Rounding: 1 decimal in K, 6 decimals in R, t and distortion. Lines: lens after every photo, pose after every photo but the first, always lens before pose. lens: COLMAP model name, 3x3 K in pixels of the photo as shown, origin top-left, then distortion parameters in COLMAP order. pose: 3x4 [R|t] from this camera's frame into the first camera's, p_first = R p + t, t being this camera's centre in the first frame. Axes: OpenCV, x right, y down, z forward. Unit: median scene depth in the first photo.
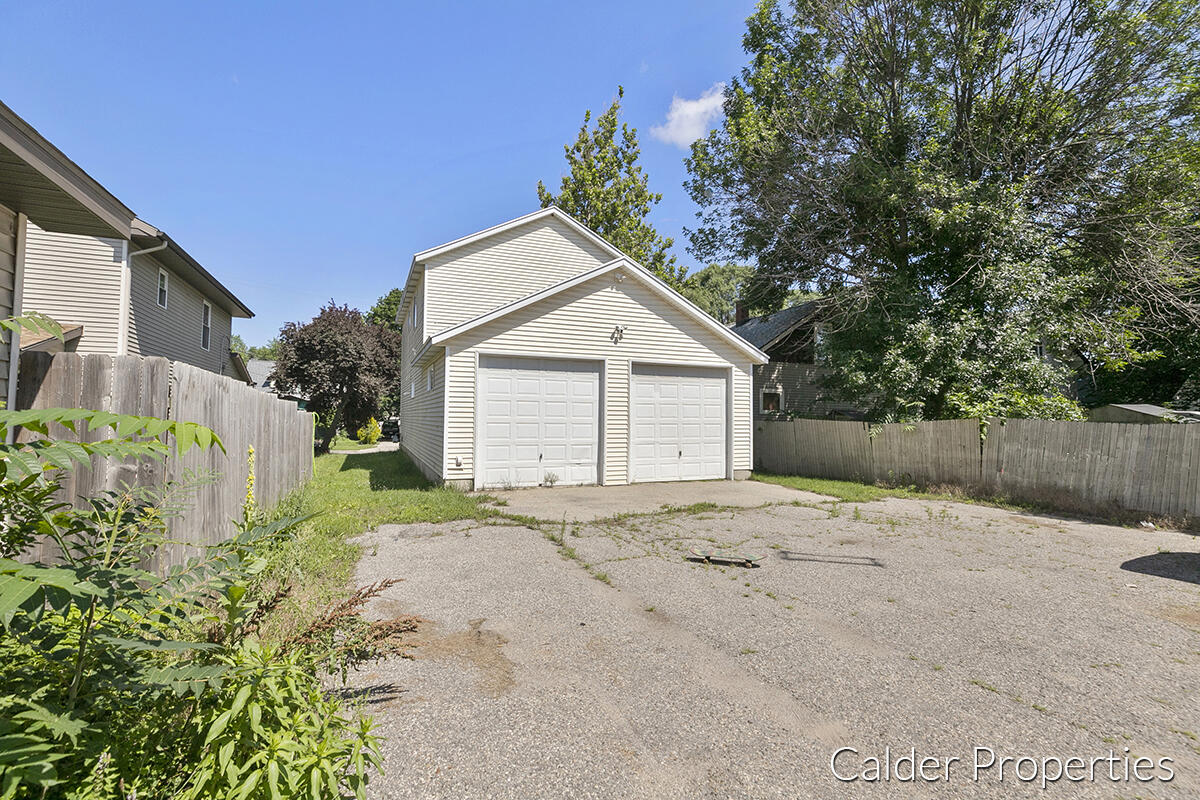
lens RADIAL K [[541.1, 0, 600.0], [0, 541.1, 400.0], [0, 0, 1]] dist [-0.000054, -0.000013]
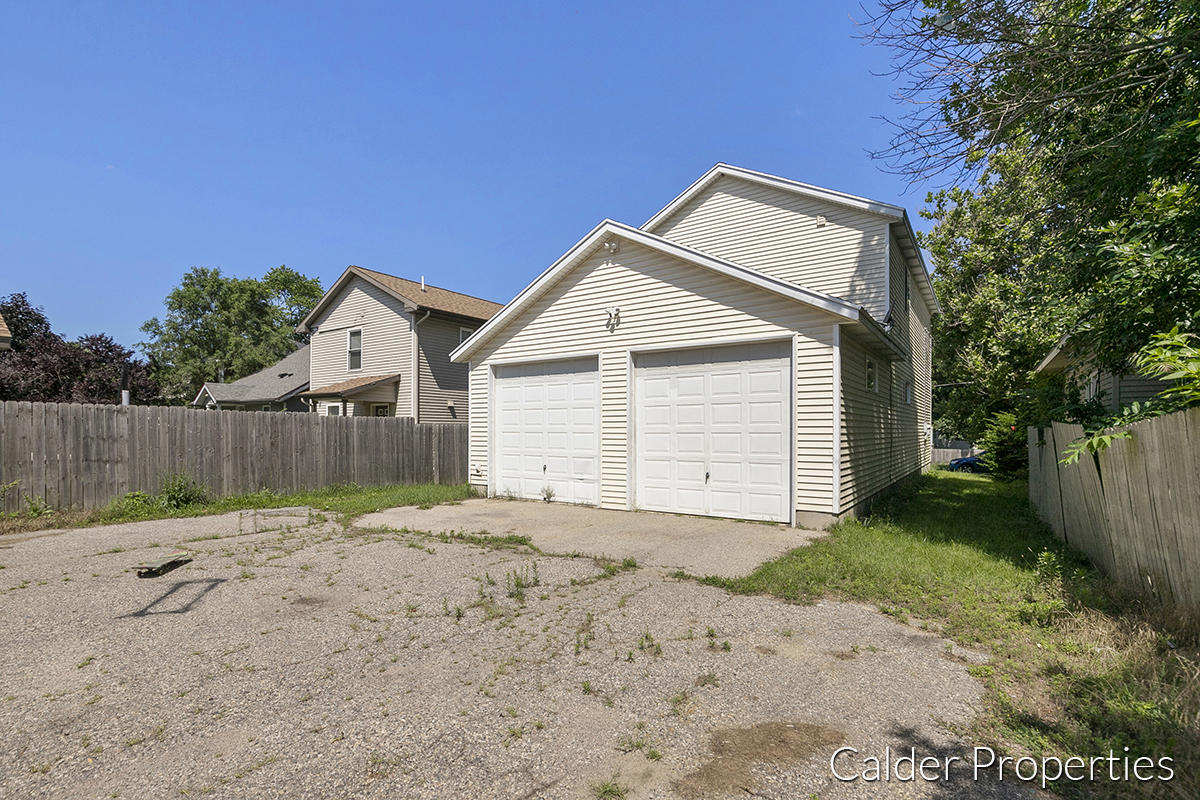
lens RADIAL K [[558.9, 0, 601.0], [0, 558.9, 434.6], [0, 0, 1]] dist [-0.000189, 0.000044]
pose [[0.536159, -0.002491, -0.844113, 0.712807], [0.033240, 0.999282, 0.018164, 0.031117], [0.843462, -0.037797, 0.535857, 0.541099]]
